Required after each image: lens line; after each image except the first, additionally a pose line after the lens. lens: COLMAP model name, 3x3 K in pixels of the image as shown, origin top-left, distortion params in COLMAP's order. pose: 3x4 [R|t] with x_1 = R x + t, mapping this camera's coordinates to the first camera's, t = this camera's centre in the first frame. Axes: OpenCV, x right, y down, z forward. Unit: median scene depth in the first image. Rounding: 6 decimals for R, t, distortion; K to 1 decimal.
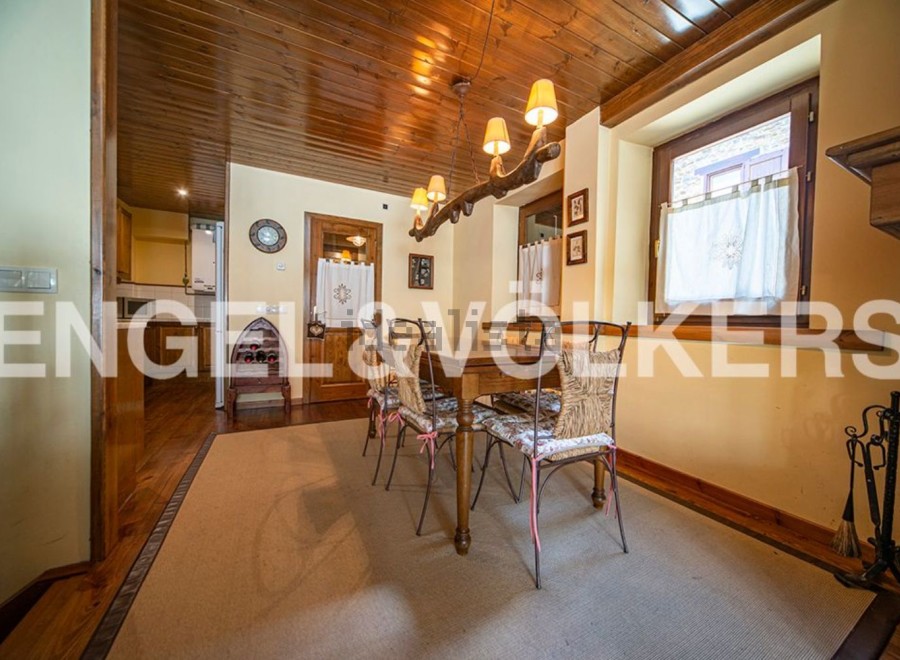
lens RADIAL K [[359.5, 0, 448.1], [0, 359.5, 327.8], [0, 0, 1]] dist [-0.012347, -0.000144]
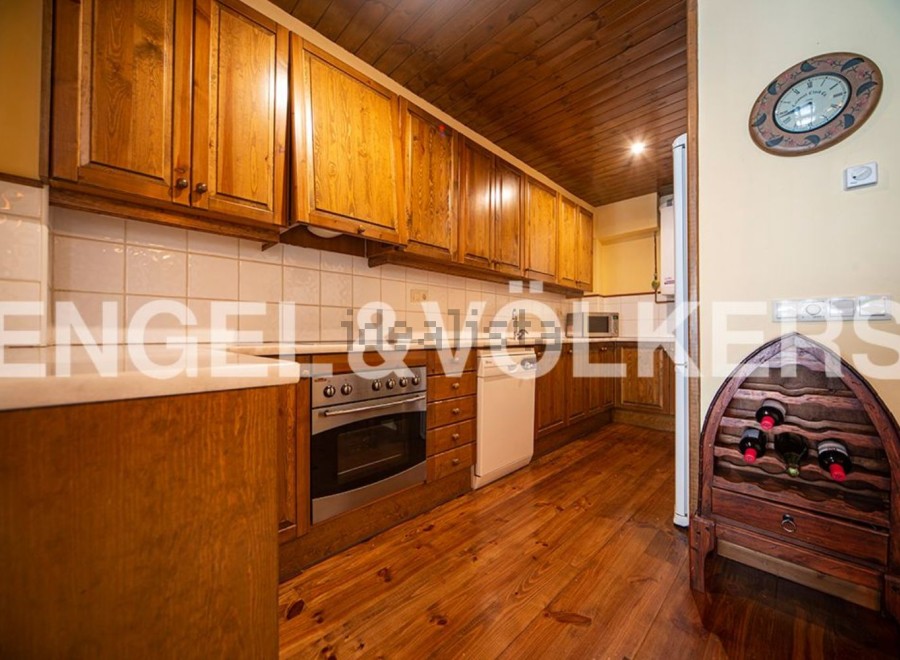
lens RADIAL K [[359.5, 0, 448.1], [0, 359.5, 327.8], [0, 0, 1]] dist [-0.012347, -0.000144]
pose [[0.339525, -0.024724, -0.940272, -0.297160], [-0.025690, 0.999038, -0.035546, -0.012242], [0.940246, 0.036225, 0.338563, 0.545549]]
